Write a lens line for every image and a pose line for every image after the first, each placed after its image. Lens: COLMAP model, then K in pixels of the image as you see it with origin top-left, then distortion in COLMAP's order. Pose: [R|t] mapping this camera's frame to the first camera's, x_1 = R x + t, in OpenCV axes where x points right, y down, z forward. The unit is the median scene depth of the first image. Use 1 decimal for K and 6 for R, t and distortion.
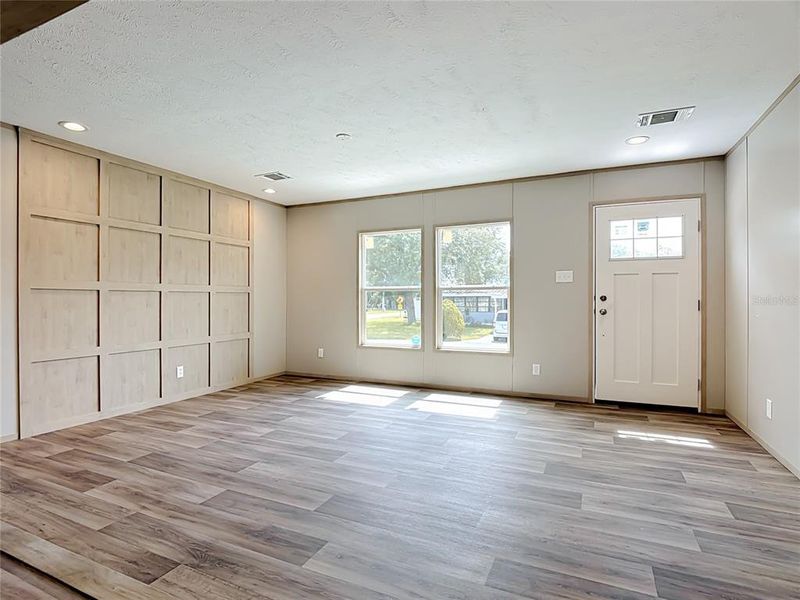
lens RADIAL K [[421.8, 0, 398.5], [0, 421.8, 300.1], [0, 0, 1]] dist [-0.009043, -0.004880]
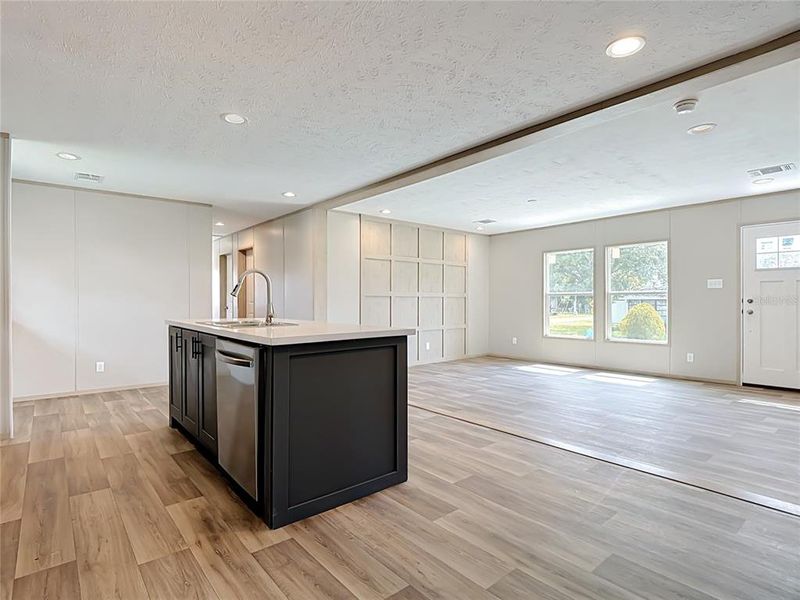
lens RADIAL K [[421.8, 0, 398.1], [0, 421.8, 298.6], [0, 0, 1]] dist [-0.009043, -0.004880]
pose [[0.906425, -0.001929, -0.422362, 0.063349], [-0.002969, 0.999936, -0.010939, 0.004594], [0.422356, 0.011170, 0.906361, -0.500204]]
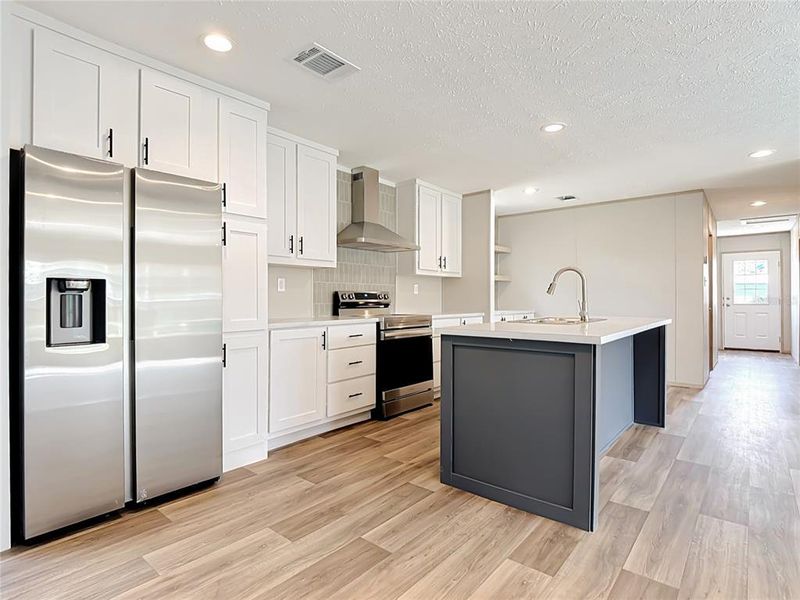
lens RADIAL K [[421.8, 0, 399.6], [0, 421.8, 302.5], [0, 0, 1]] dist [-0.009043, -0.004880]
pose [[-0.256492, 0.009825, -0.966496, 0.924559], [-0.007287, 0.999900, 0.012099, -0.005132], [0.966519, 0.010146, -0.256395, 1.081630]]
